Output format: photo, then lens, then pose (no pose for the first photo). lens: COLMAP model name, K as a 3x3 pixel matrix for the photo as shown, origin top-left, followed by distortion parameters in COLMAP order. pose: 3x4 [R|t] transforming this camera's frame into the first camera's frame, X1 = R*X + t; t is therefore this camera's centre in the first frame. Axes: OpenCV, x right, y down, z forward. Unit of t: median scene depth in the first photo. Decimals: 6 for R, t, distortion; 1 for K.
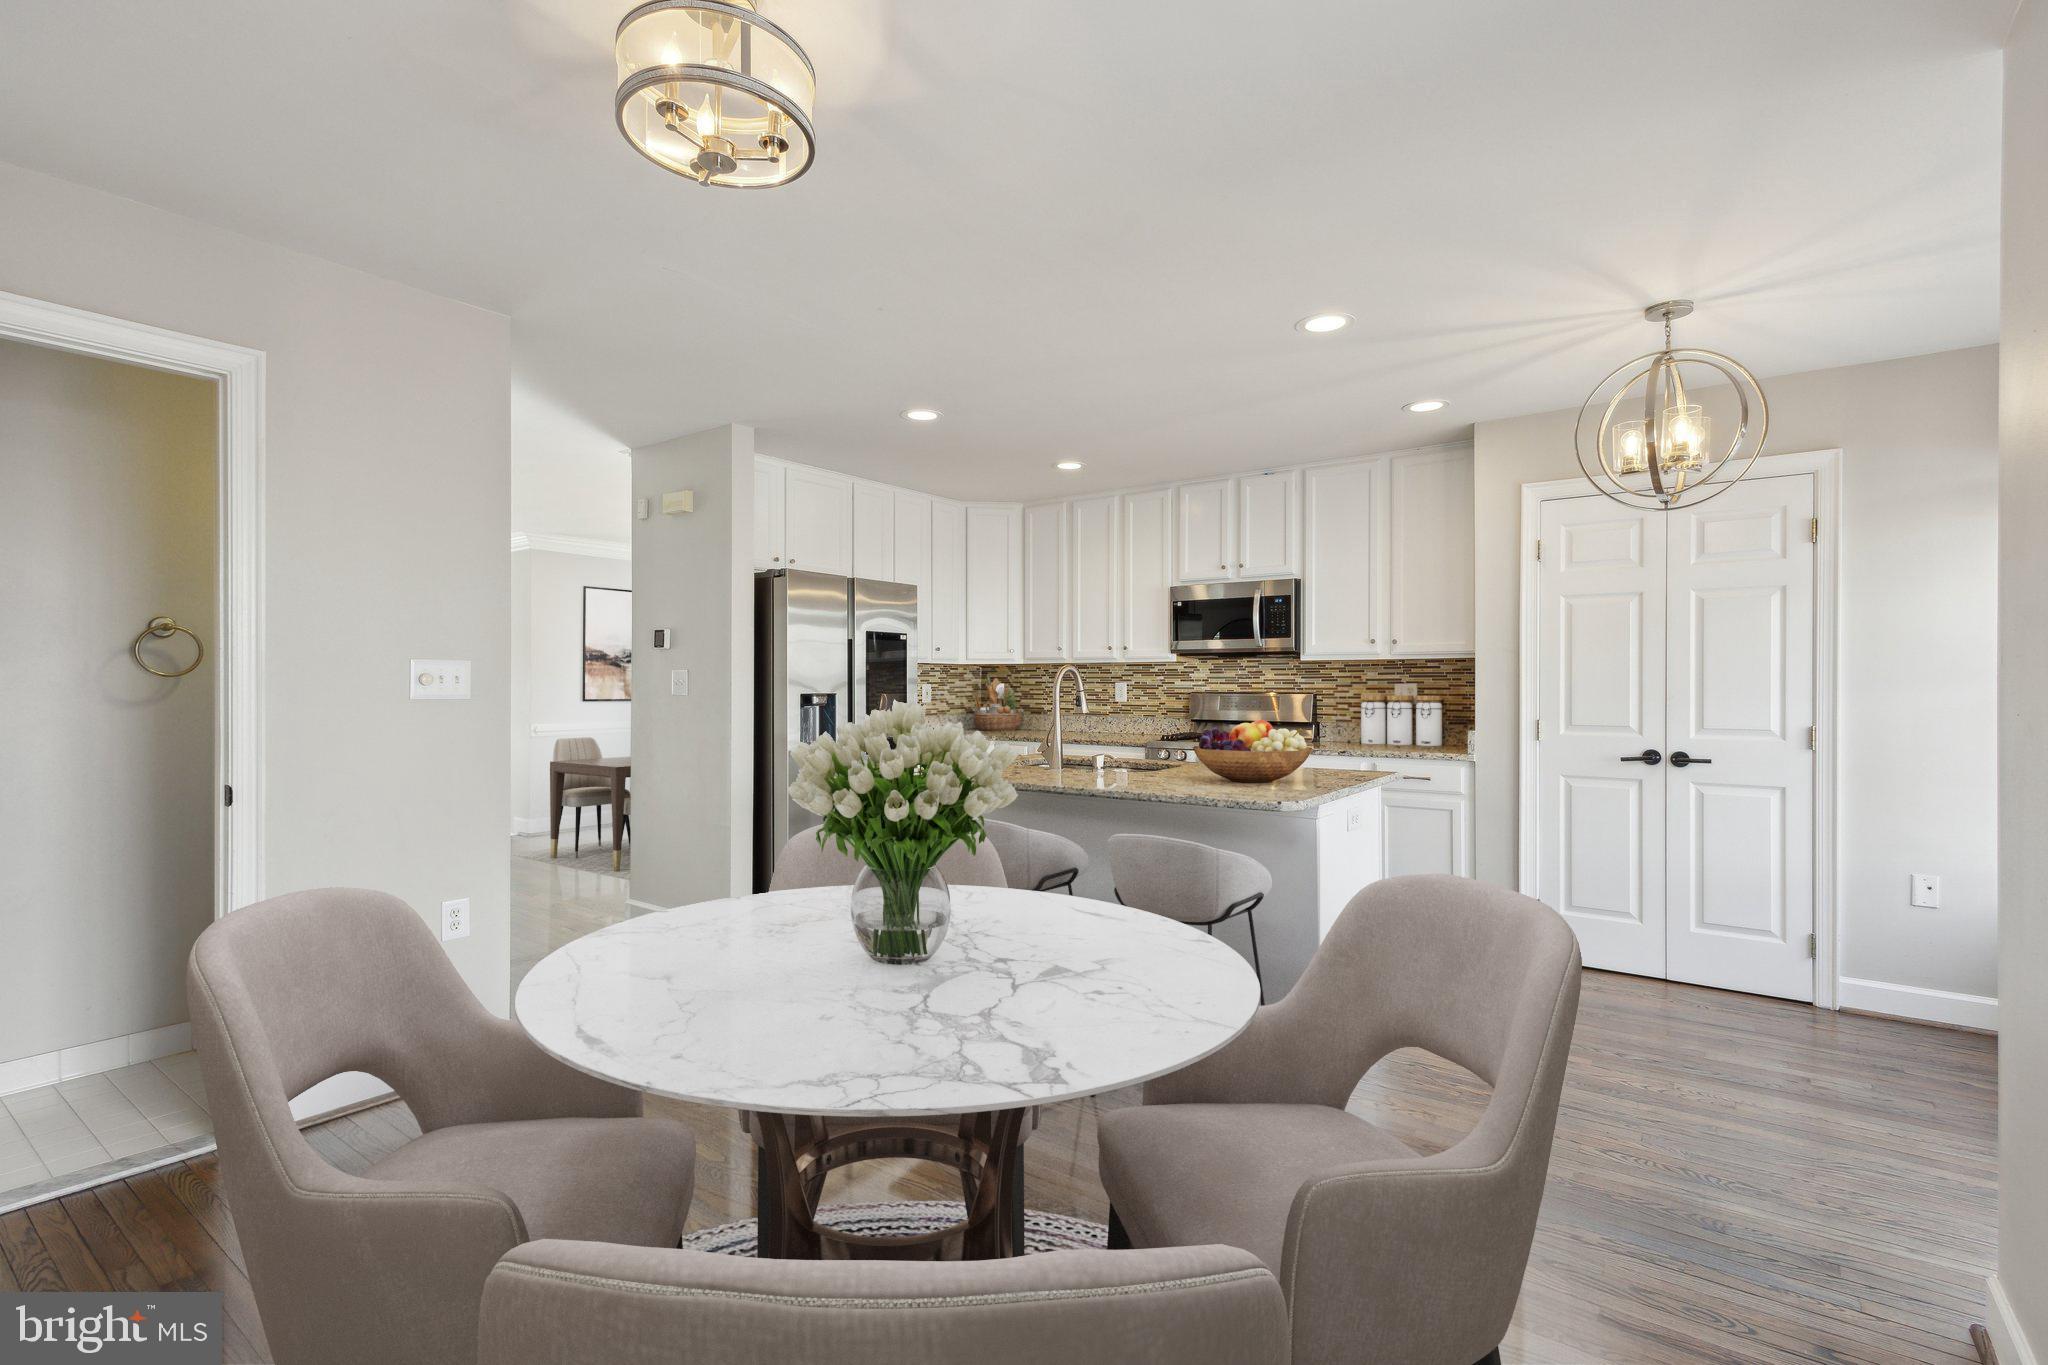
lens RADIAL K [[943.0, 0, 1026.8], [0, 943.0, 688.8], [0, 0, 1]] dist [0.002774, 0.000164]
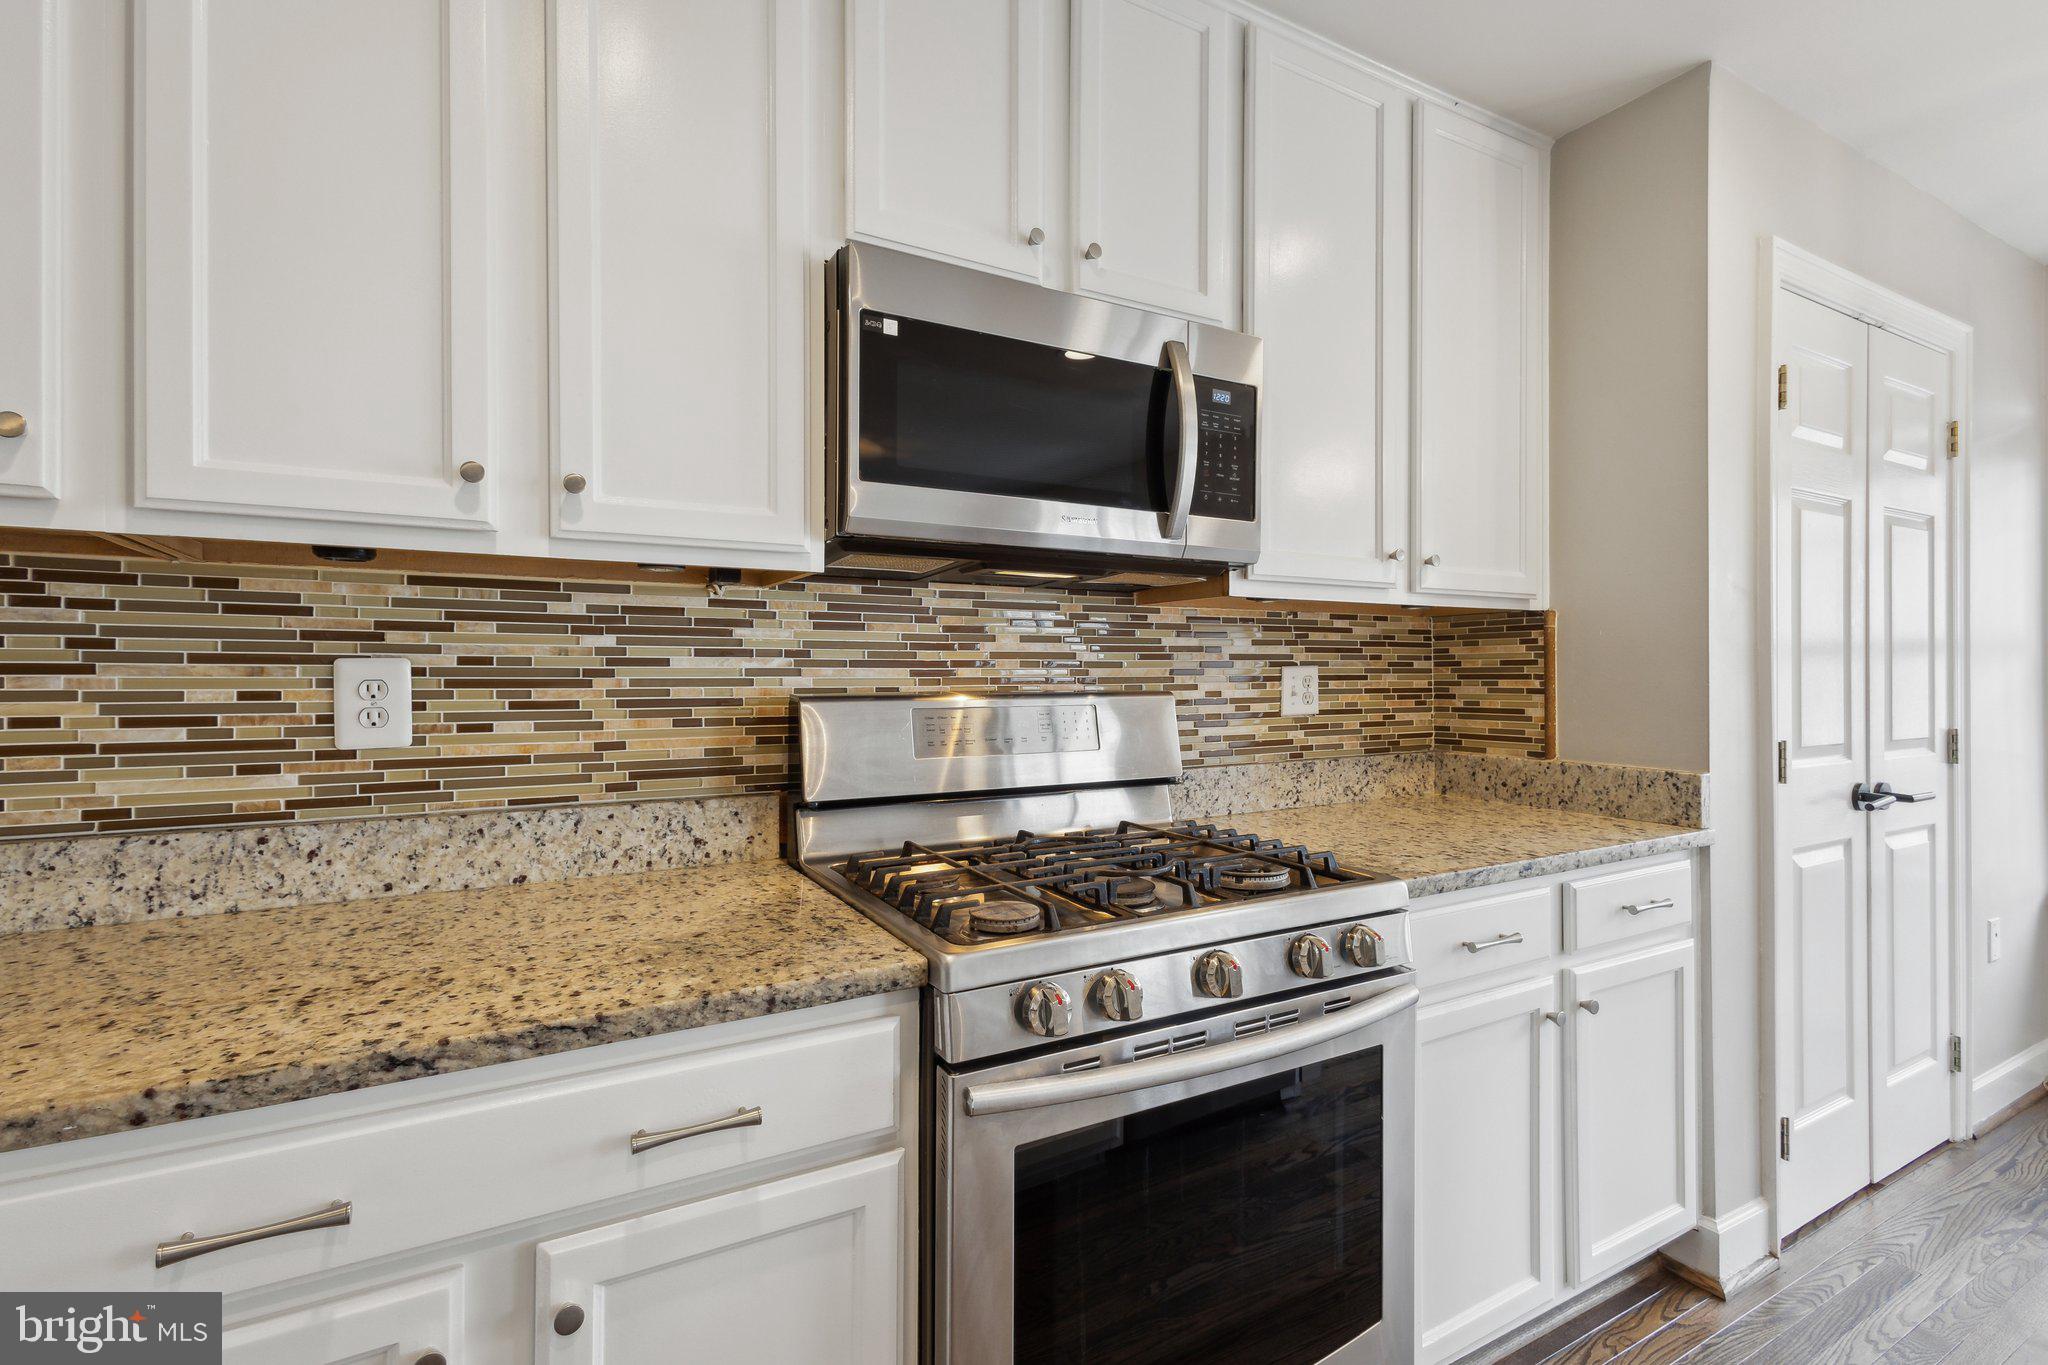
lens RADIAL K [[943.0, 0, 1026.7], [0, 943.0, 665.1], [0, 0, 1]] dist [0.002774, 0.000164]
pose [[0.404294, -0.003339, 0.914623, -0.036775], [-0.002886, 0.999984, 0.004926, -0.006886], [-0.914625, -0.004632, 0.404278, 0.806252]]
